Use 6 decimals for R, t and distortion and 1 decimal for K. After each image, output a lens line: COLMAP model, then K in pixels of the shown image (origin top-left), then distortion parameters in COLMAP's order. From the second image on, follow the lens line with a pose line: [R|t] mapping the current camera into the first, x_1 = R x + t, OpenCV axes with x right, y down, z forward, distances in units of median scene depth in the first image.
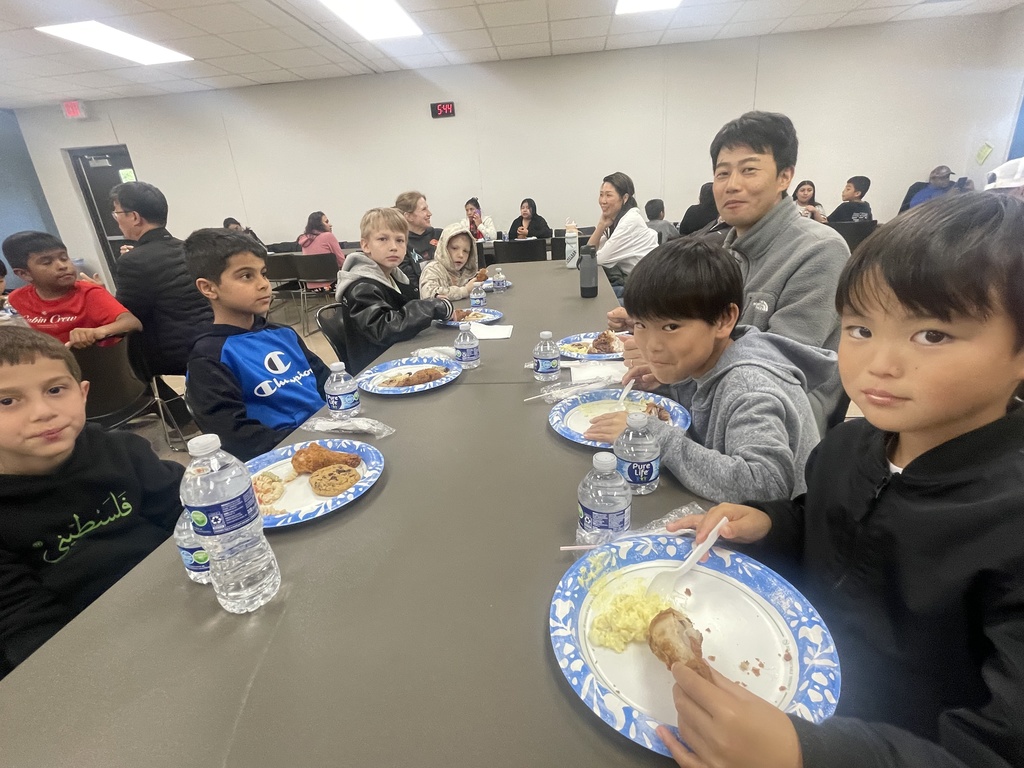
lens RADIAL K [[478.4, 0, 512.0], [0, 478.4, 384.0], [0, 0, 1]] dist [-0.001019, -0.000594]
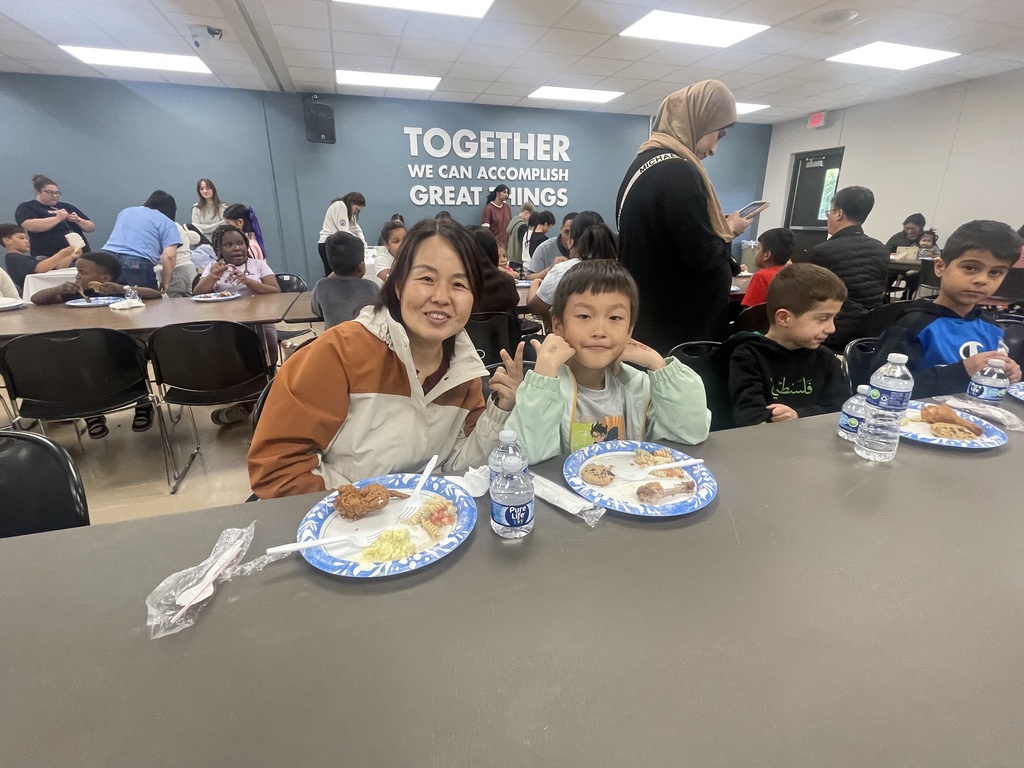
lens RADIAL K [[478.4, 0, 512.0], [0, 478.4, 384.0], [0, 0, 1]] dist [-0.001019, -0.000594]
pose [[0.393875, 0.352825, -0.848750, 0.201801], [-0.343297, 0.913040, 0.220238, 0.191186], [0.852648, 0.204627, 0.480748, -0.641737]]
